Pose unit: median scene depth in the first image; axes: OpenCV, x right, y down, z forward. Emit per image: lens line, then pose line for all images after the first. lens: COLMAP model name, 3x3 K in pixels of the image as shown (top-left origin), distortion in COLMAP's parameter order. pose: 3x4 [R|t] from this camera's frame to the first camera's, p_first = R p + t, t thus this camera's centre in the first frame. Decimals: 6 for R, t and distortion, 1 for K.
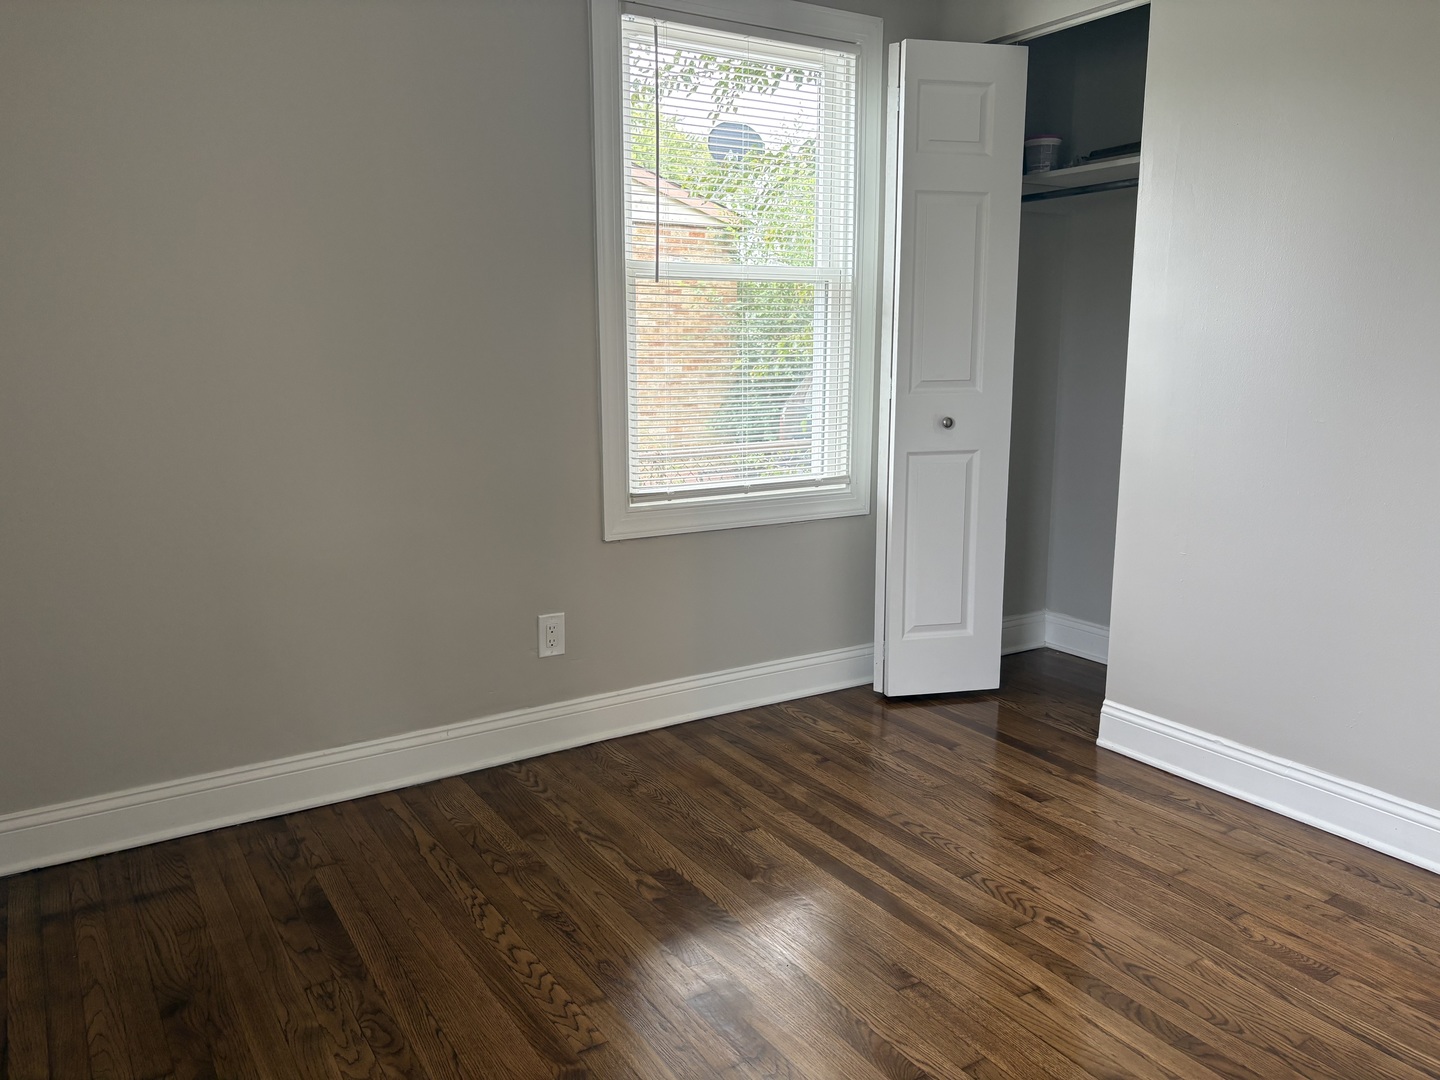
lens RADIAL K [[1108.3, 0, 726.9], [0, 1108.3, 532.7], [0, 0, 1]] dist [0.036180, -0.010576]
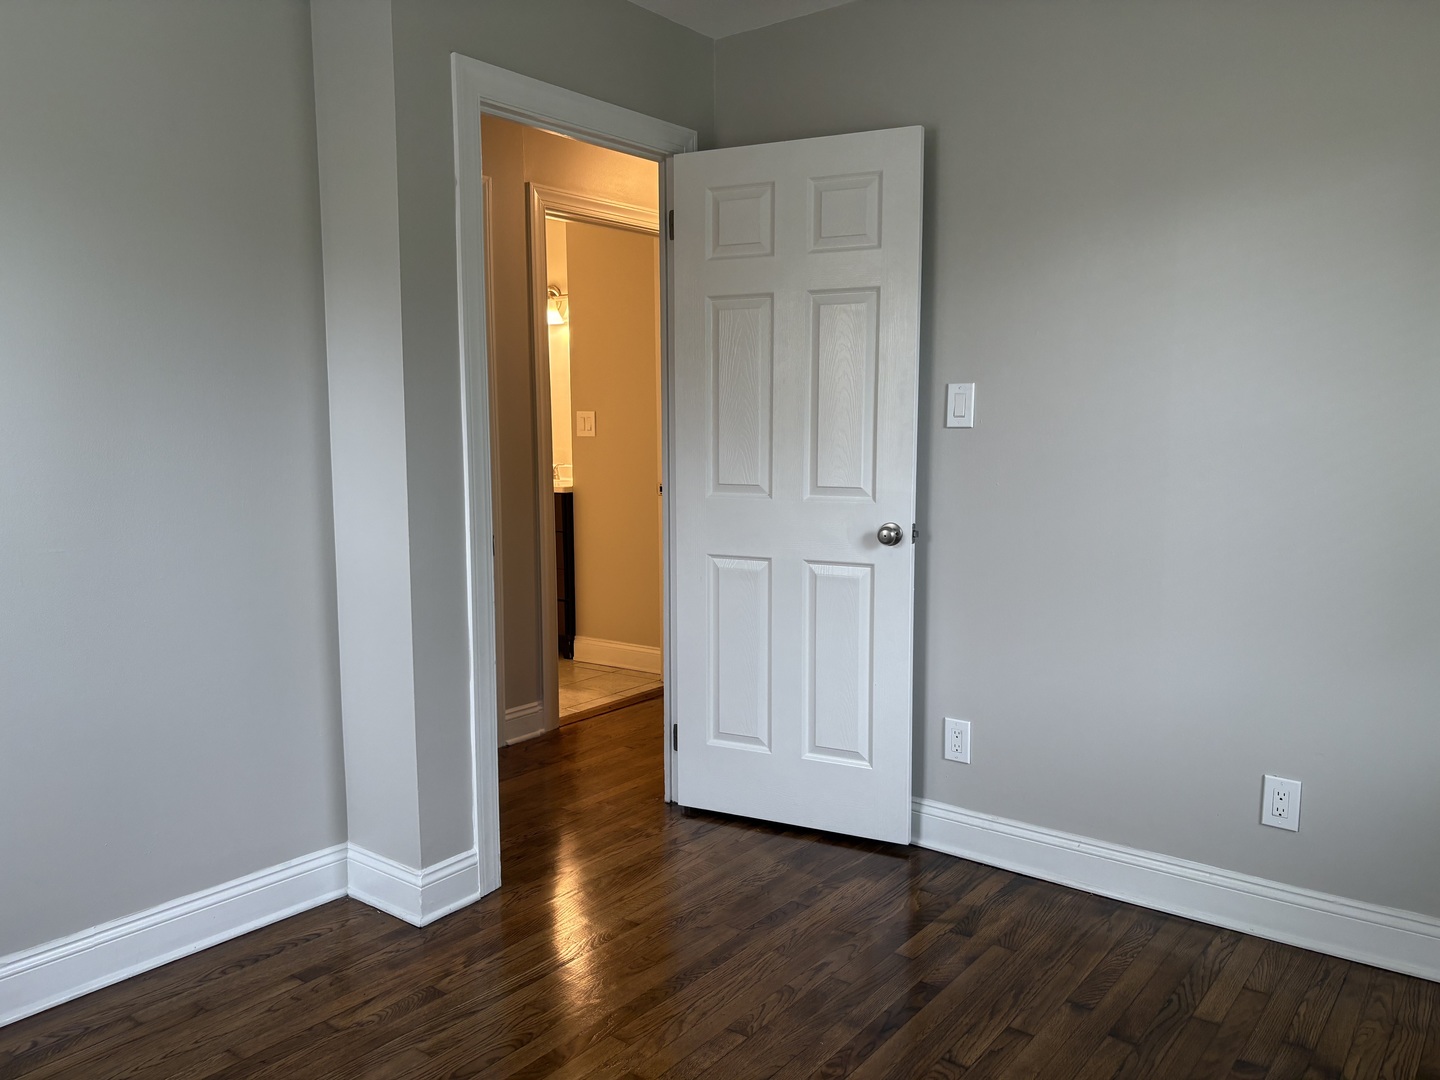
lens RADIAL K [[1108.3, 0, 726.9], [0, 1108.3, 532.7], [0, 0, 1]] dist [0.036180, -0.010576]
pose [[-0.335871, -0.084877, 0.938076, -0.478905], [0.171138, 0.973856, 0.149389, -0.147969], [-0.926230, 0.210715, -0.312564, 0.773462]]
